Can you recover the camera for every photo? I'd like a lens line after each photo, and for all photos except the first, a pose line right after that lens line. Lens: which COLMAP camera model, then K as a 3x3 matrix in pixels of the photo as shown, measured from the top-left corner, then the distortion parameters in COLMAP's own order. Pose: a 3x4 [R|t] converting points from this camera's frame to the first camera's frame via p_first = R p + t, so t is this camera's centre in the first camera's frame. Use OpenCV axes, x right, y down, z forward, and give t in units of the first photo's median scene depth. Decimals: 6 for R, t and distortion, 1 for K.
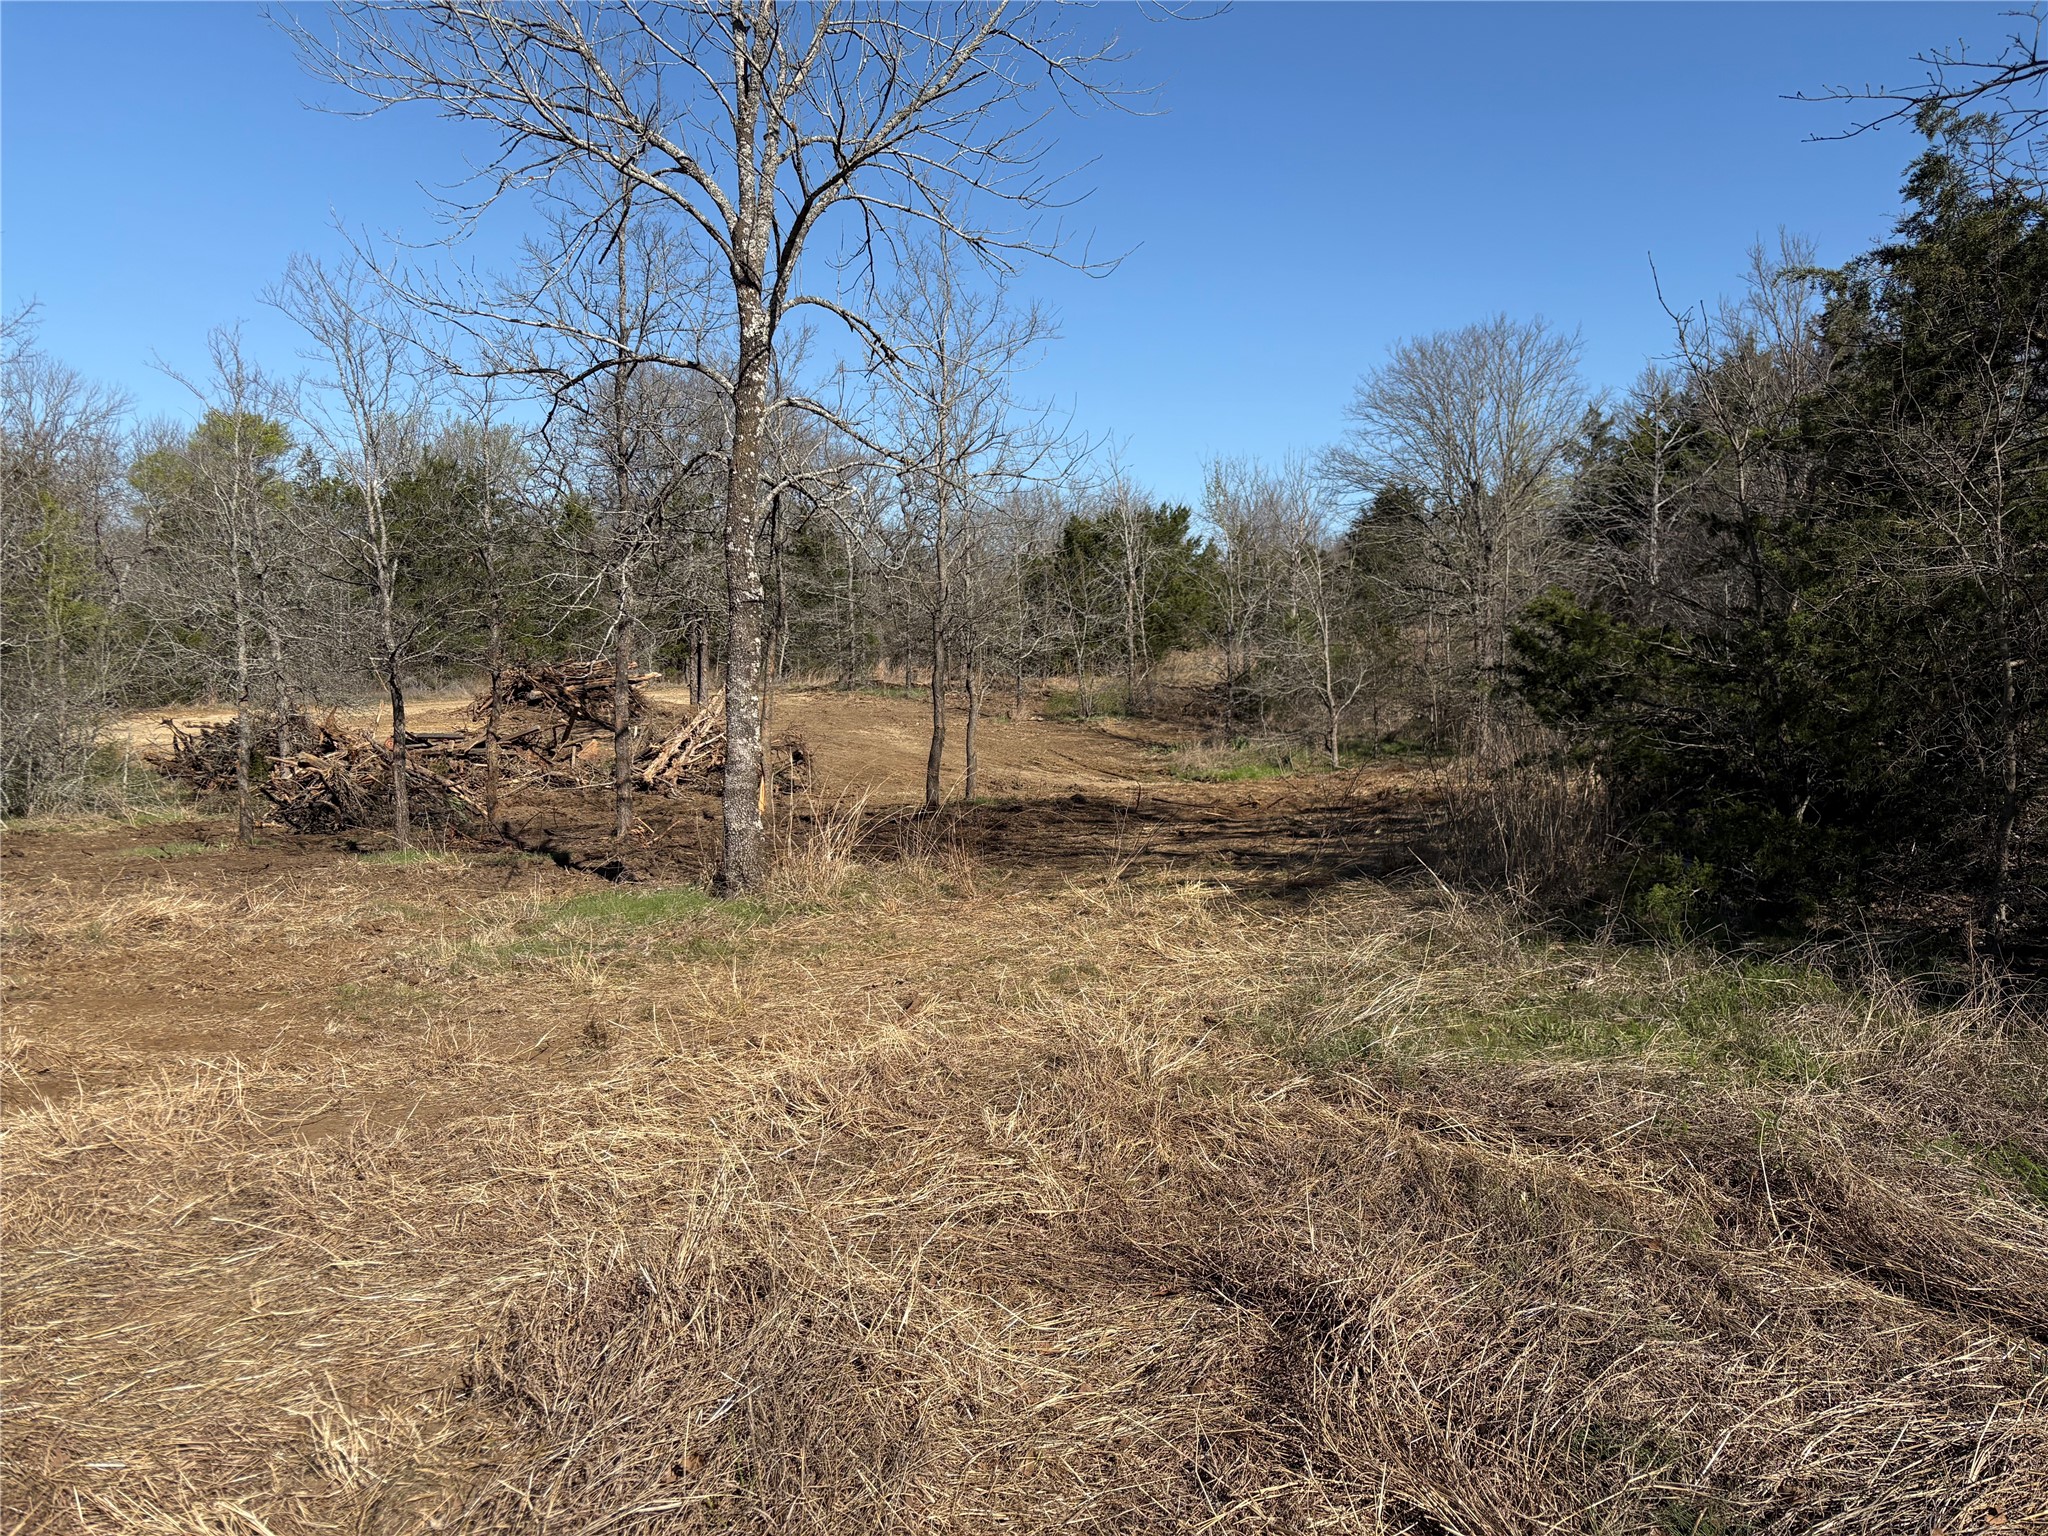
lens RADIAL K [[1560.3, 0, 1022.7], [0, 1560.3, 764.7], [0, 0, 1]] dist [0.044371, -0.046735]
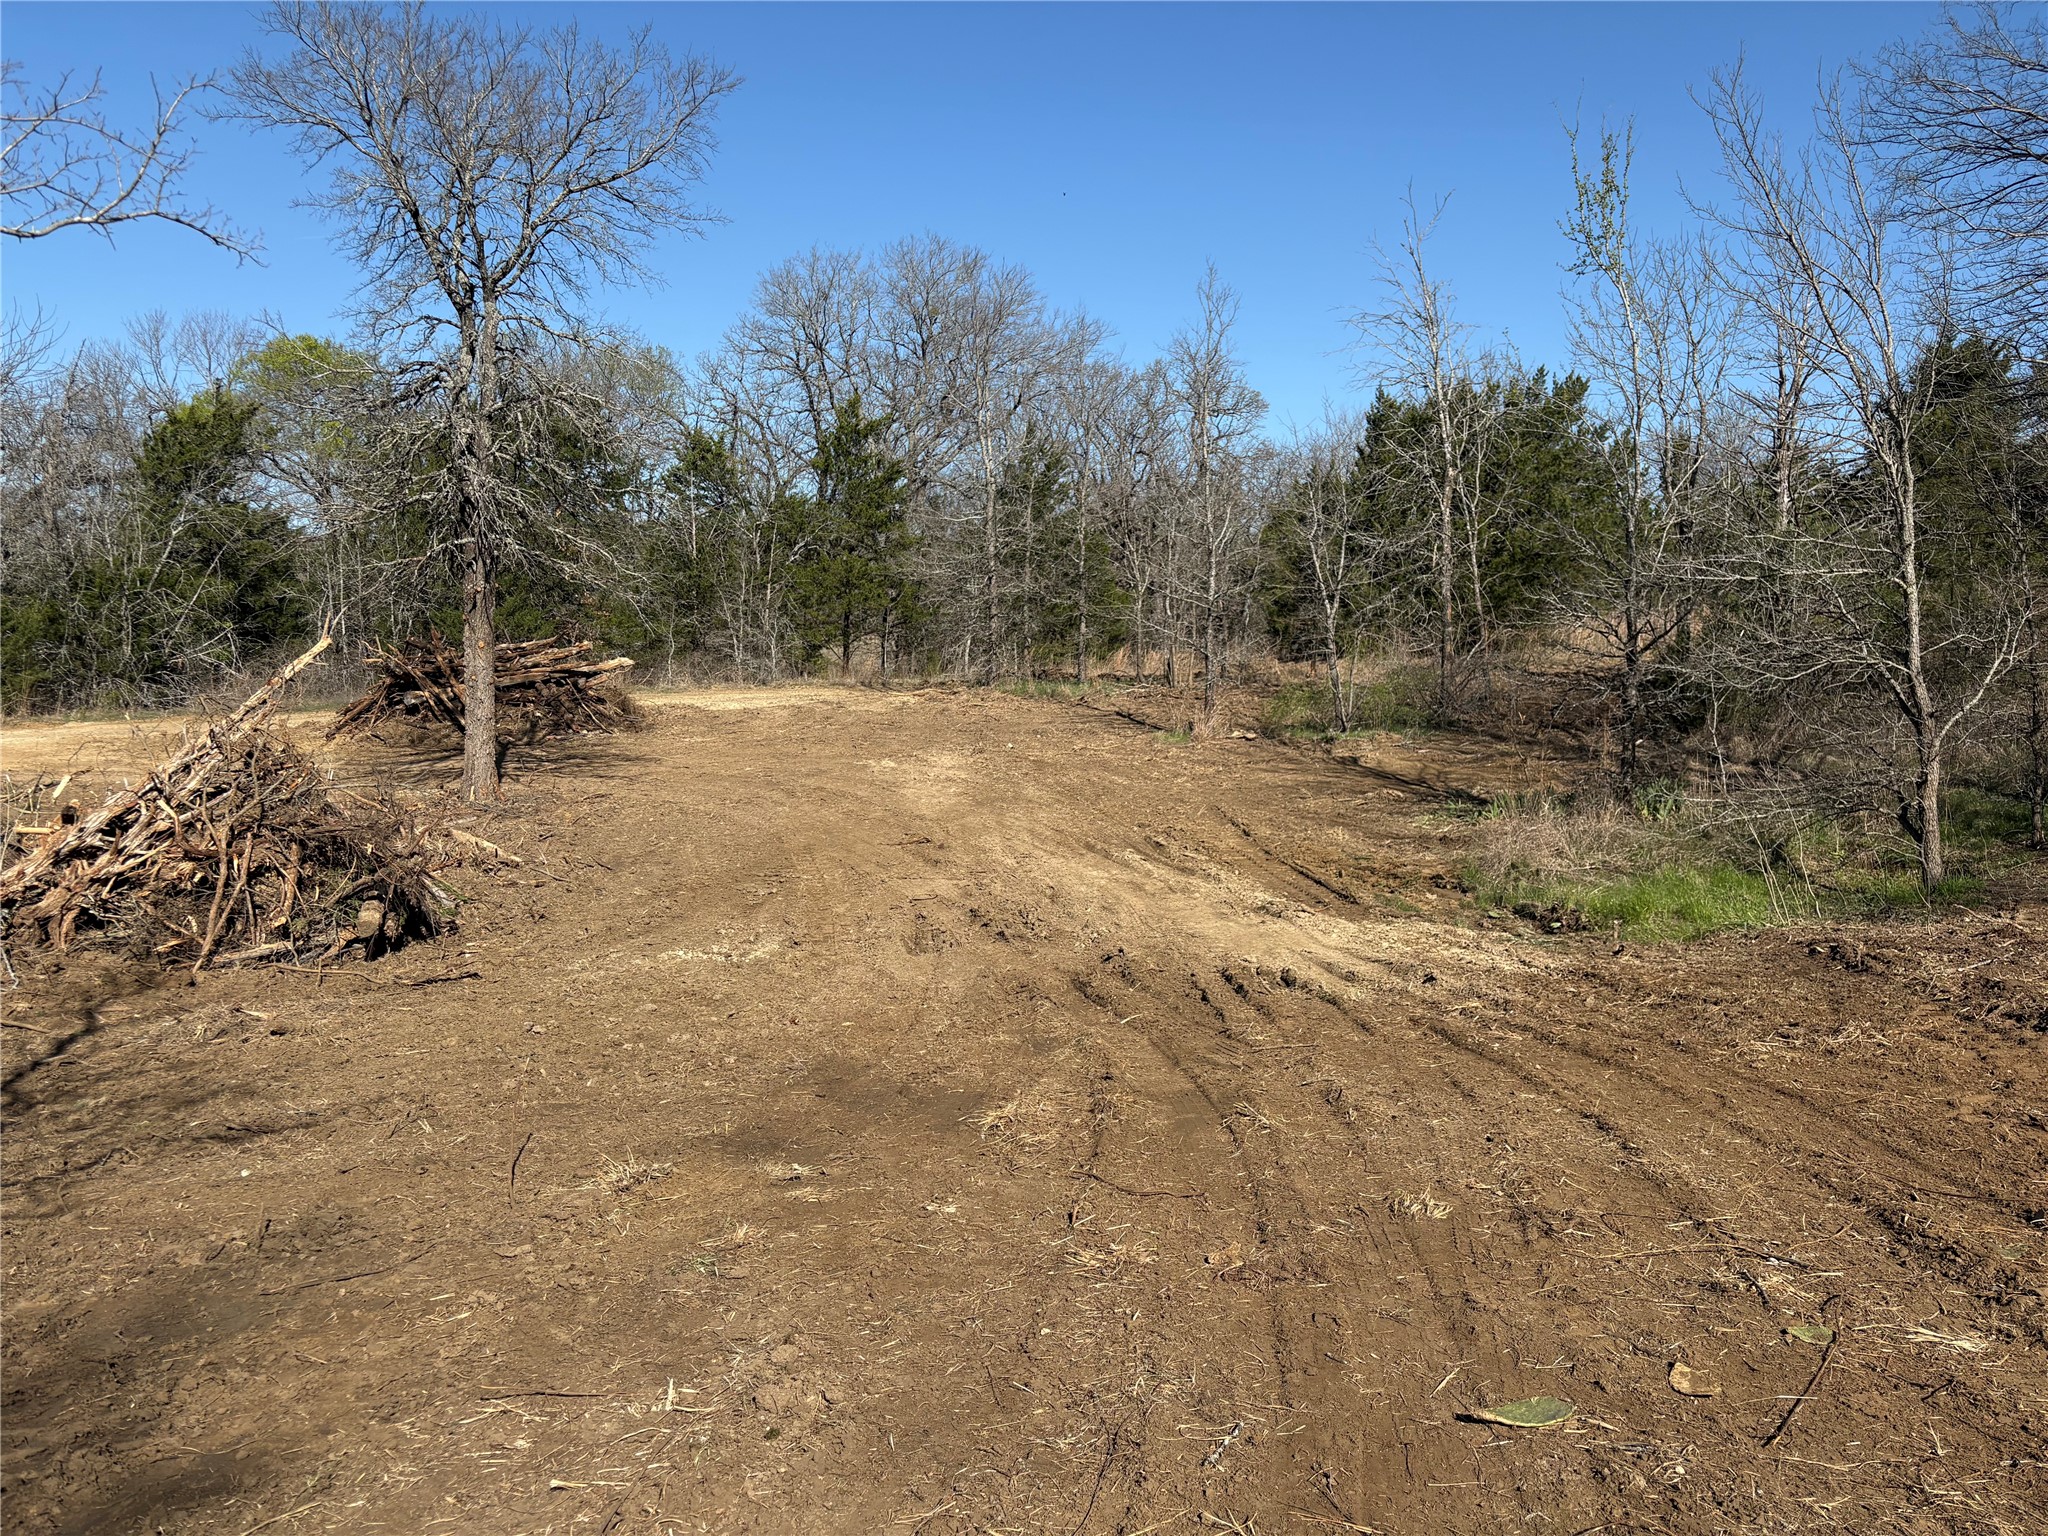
lens RADIAL K [[1560.3, 0, 1026.7], [0, 1560.3, 767.4], [0, 0, 1]] dist [0.044371, -0.046735]
pose [[0.966219, 0.006219, -0.257647, 0.072982], [-0.004983, 0.999973, 0.005451, -0.020987], [0.257674, -0.003983, 0.966224, 0.477531]]
